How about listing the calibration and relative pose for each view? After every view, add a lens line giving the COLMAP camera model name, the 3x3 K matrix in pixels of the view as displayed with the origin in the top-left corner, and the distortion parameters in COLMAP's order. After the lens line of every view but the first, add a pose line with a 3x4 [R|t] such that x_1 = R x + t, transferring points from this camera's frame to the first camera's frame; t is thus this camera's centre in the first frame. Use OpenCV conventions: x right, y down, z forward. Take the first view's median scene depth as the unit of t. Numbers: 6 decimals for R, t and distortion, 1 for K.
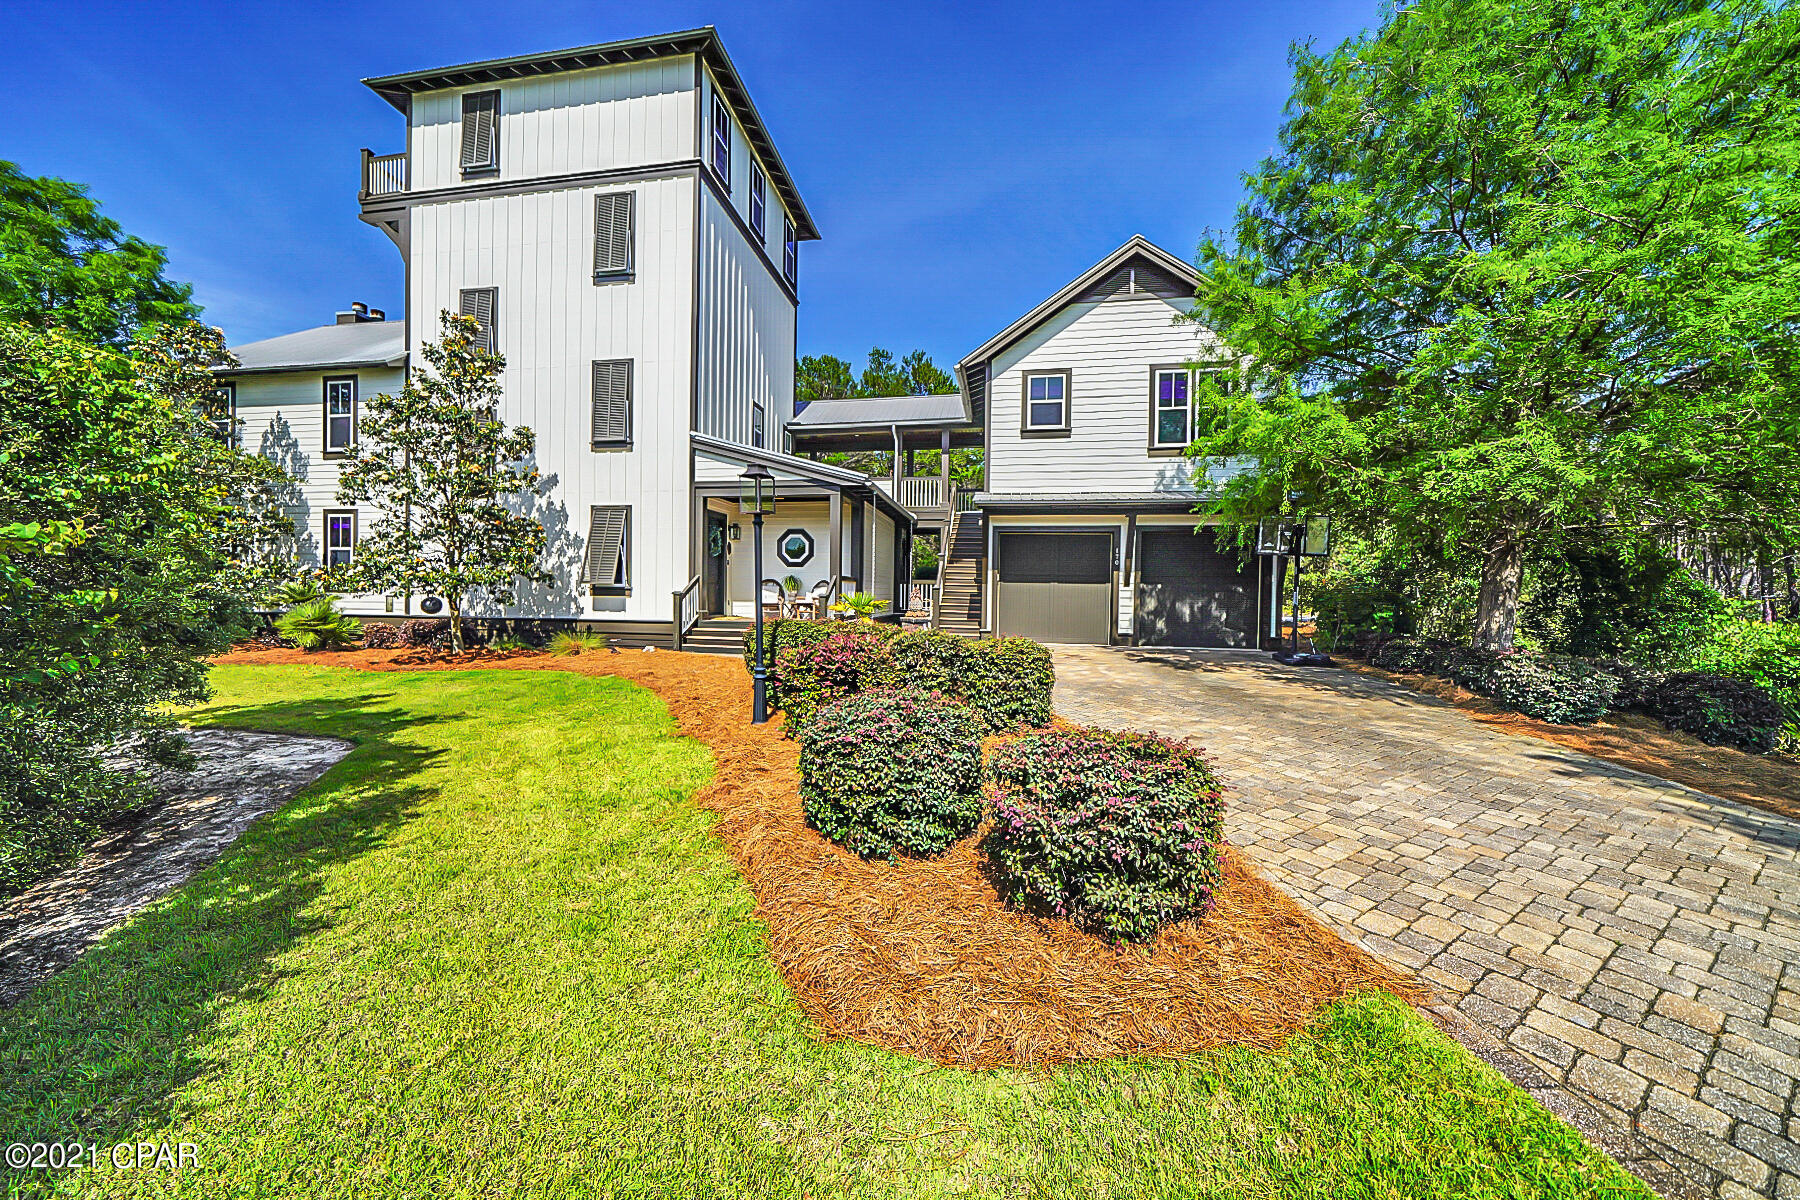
lens RADIAL K [[613.6, 0, 900.0], [0, 613.6, 600.0], [0, 0, 1]] dist [-0.009626, -0.000066]
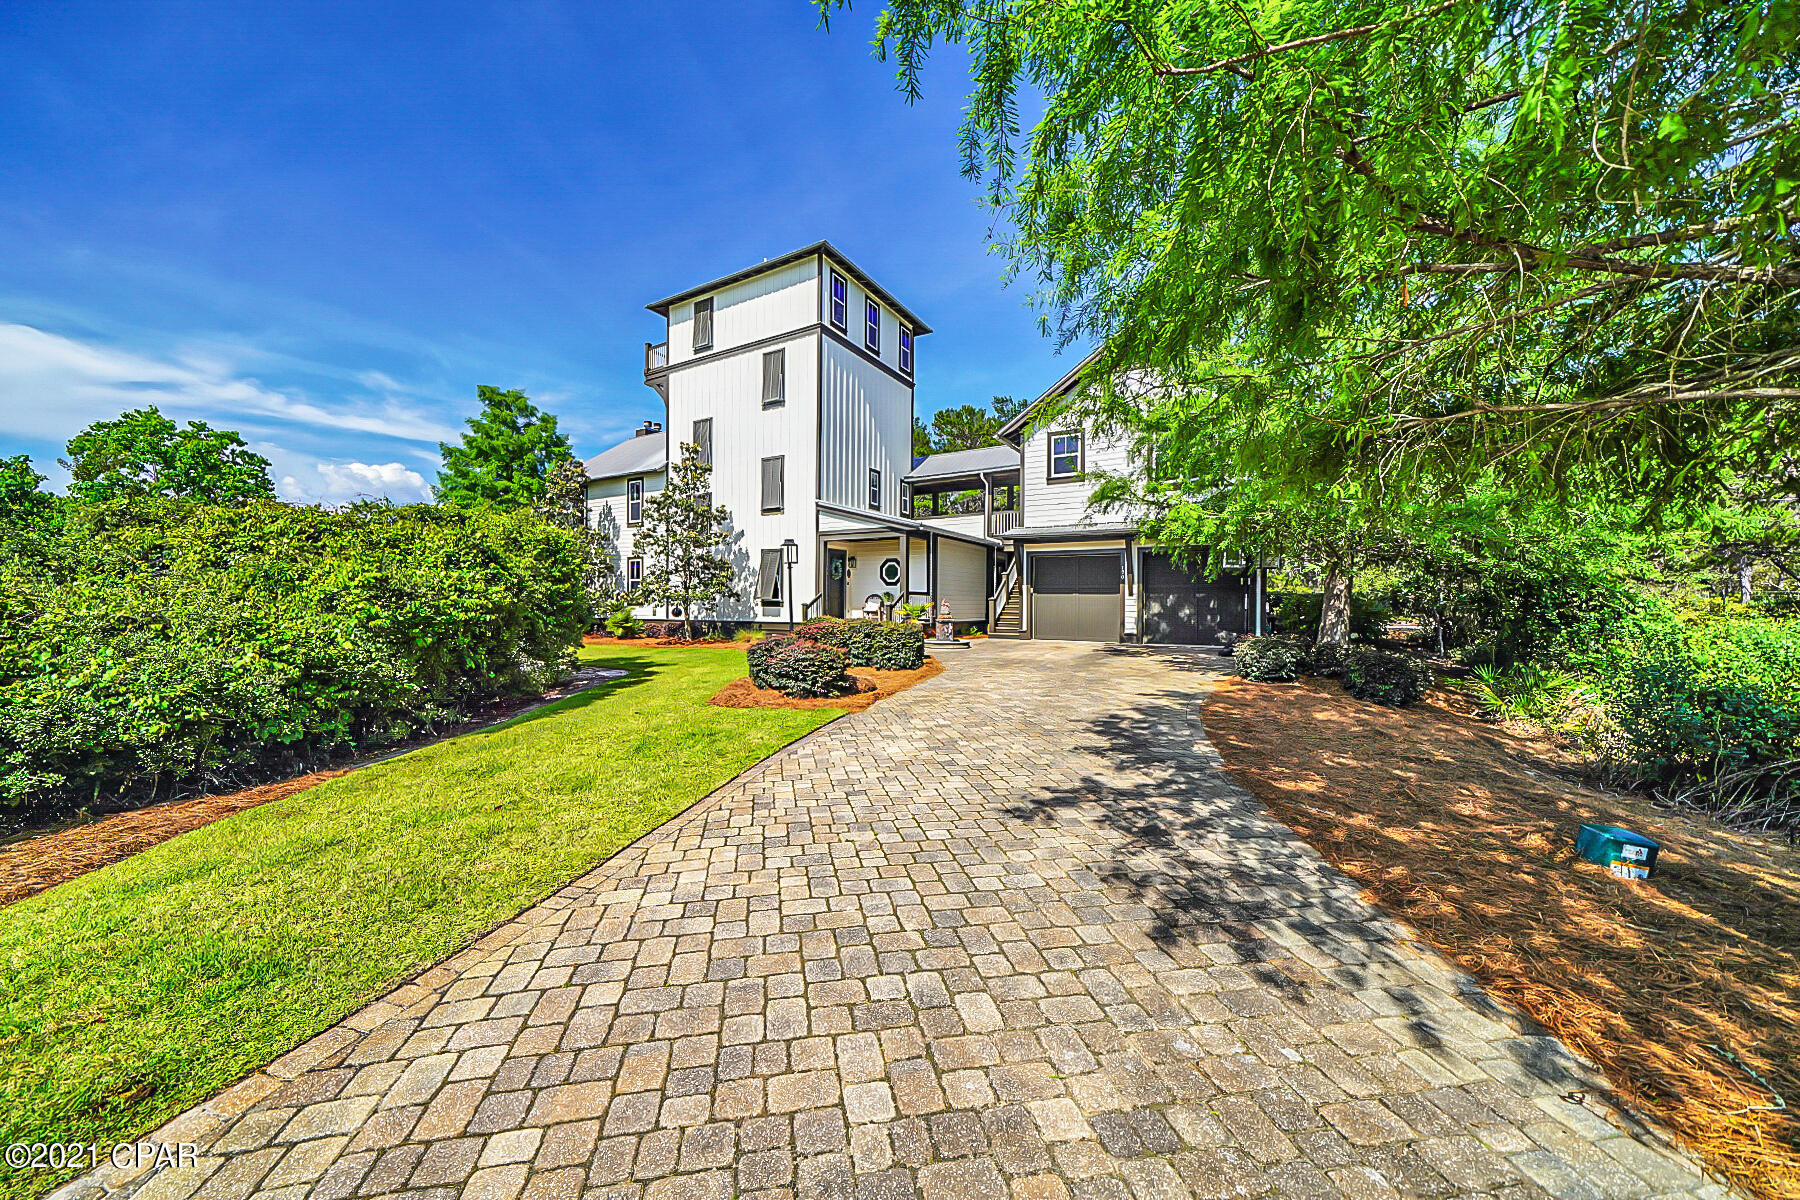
lens RADIAL K [[613.6, 0, 900.0], [0, 613.6, 600.0], [0, 0, 1]] dist [-0.009626, -0.000066]
pose [[0.939178, -0.011244, -0.343248, 0.367682], [0.004792, 0.999796, -0.019641, 0.009021], [0.343399, 0.016802, 0.939039, -0.357543]]
